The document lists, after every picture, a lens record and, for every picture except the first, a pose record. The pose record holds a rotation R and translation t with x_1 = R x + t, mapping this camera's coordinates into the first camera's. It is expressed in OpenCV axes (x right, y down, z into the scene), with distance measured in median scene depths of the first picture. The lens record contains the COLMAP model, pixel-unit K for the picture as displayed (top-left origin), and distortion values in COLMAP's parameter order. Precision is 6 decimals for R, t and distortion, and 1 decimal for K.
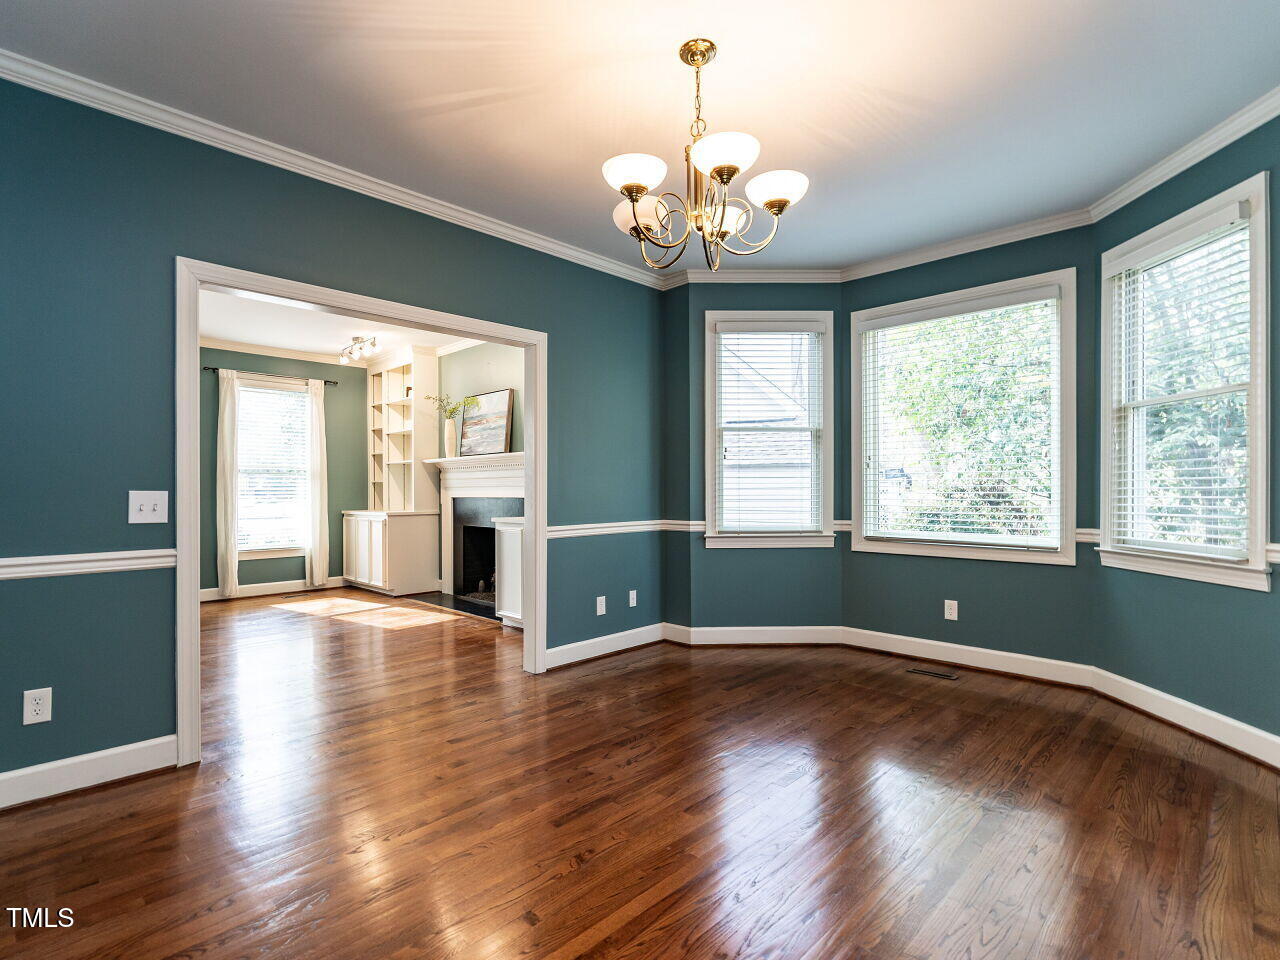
lens RADIAL K [[658.0, 0, 634.9], [0, 658.0, 485.0], [0, 0, 1]] dist [-0.005706, 0.000229]
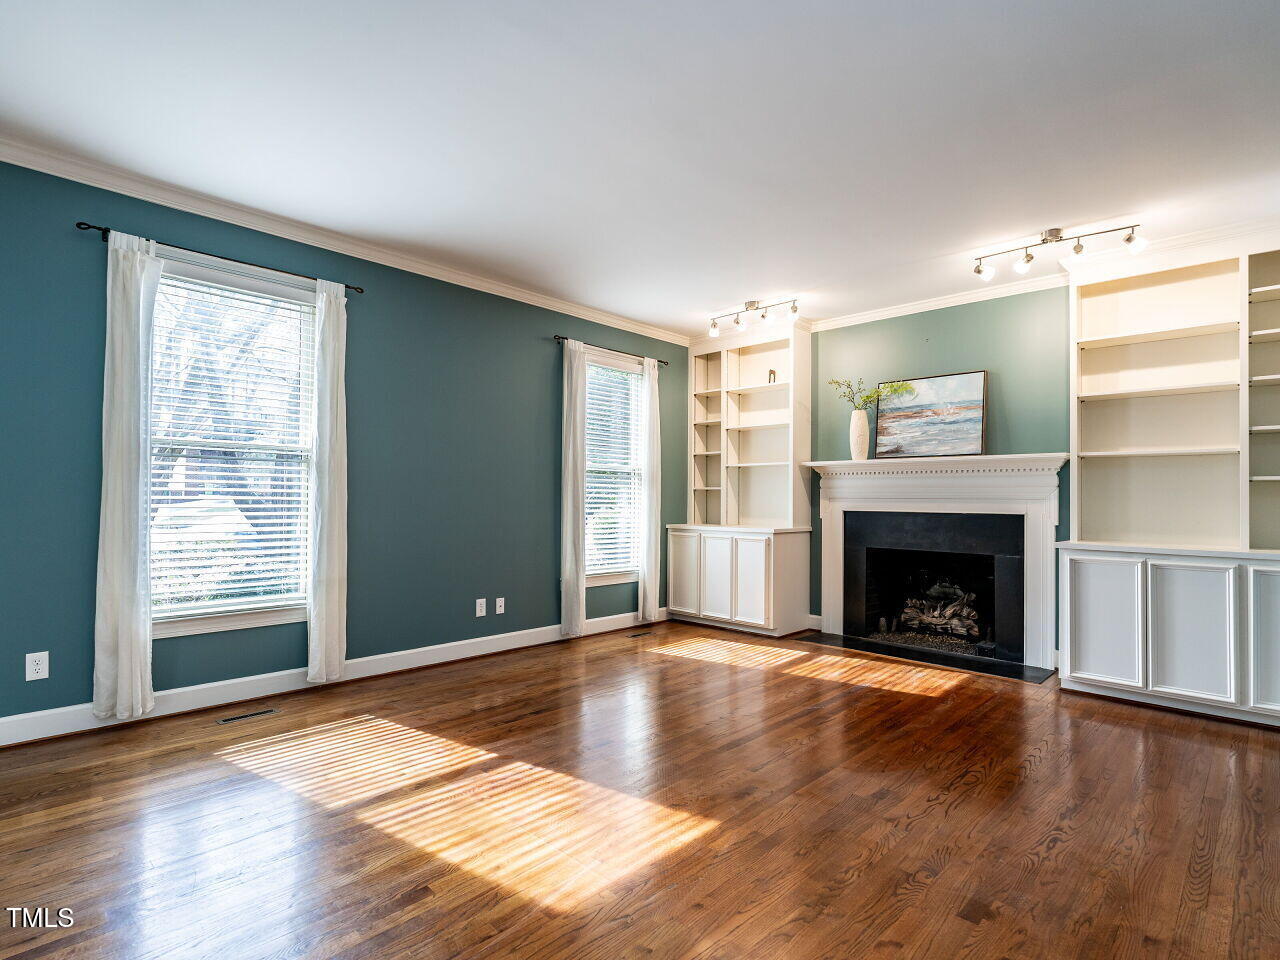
lens RADIAL K [[658.0, 0, 636.7], [0, 658.0, 485.1], [0, 0, 1]] dist [-0.005706, 0.000229]
pose [[0.999779, 0.017855, 0.011066, -0.537447], [-0.017705, 0.999752, -0.013510, 0.003274], [-0.011304, 0.013311, 0.999848, 0.223025]]
